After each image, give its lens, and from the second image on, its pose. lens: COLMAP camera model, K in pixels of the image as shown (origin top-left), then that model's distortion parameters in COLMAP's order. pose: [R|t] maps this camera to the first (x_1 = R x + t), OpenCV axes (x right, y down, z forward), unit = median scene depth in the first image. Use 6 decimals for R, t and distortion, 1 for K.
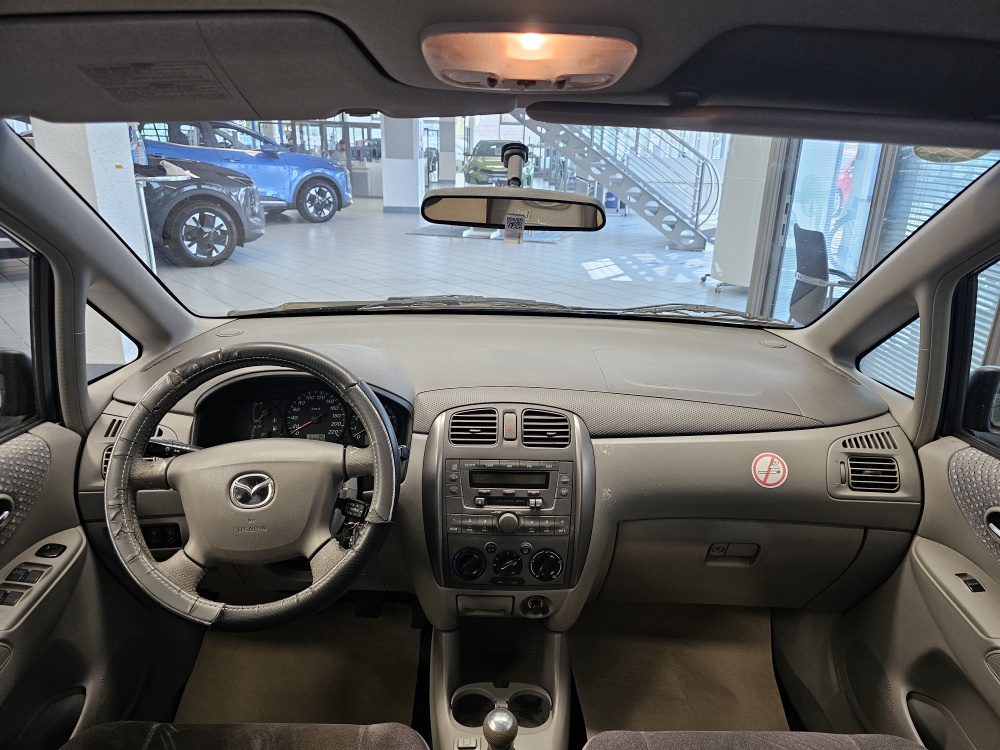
lens RADIAL K [[683.5, 0, 508.8], [0, 683.5, 370.3], [0, 0, 1]] dist [0.054585, -0.057898]
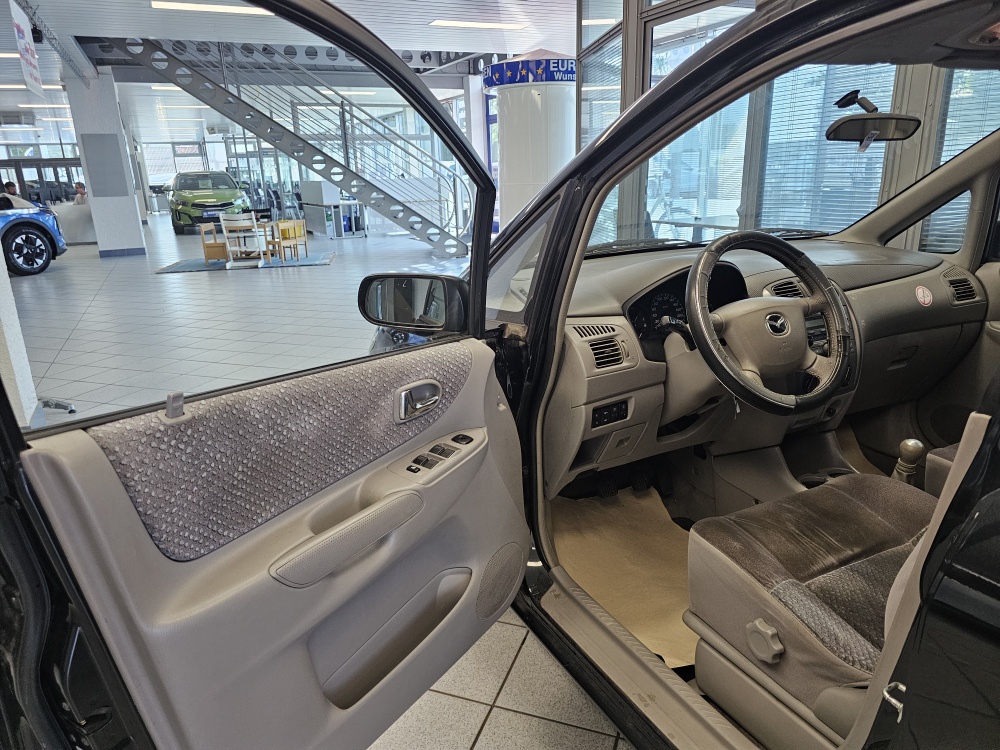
lens RADIAL K [[683.5, 0, 491.6], [0, 683.5, 376.8], [0, 0, 1]] dist [0.054585, -0.057898]
pose [[0.898535, -0.177982, 0.401196, -1.251962], [0.191237, 0.981518, 0.007128, 0.127353], [-0.395049, 0.070319, 0.915965, -0.082222]]
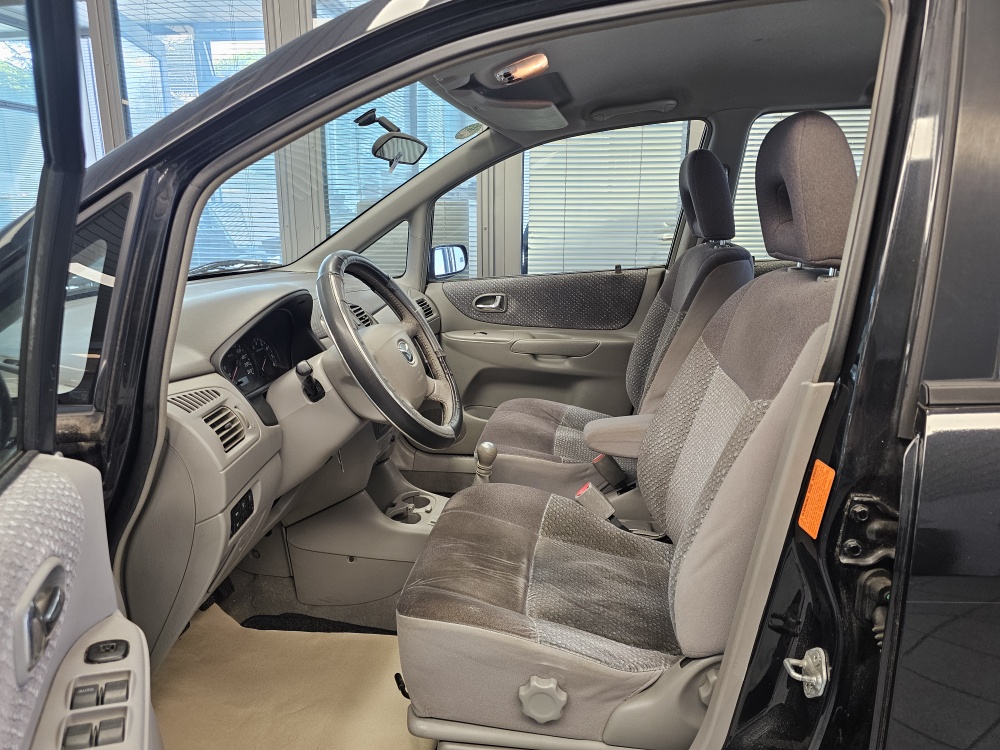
lens RADIAL K [[683.5, 0, 501.5], [0, 683.5, 374.2], [0, 0, 1]] dist [0.054585, -0.057898]
pose [[0.153320, -0.257370, 0.954072, -1.306776], [0.316552, 0.927401, 0.199305, 0.007086], [-0.936102, 0.271456, 0.223661, 0.452183]]
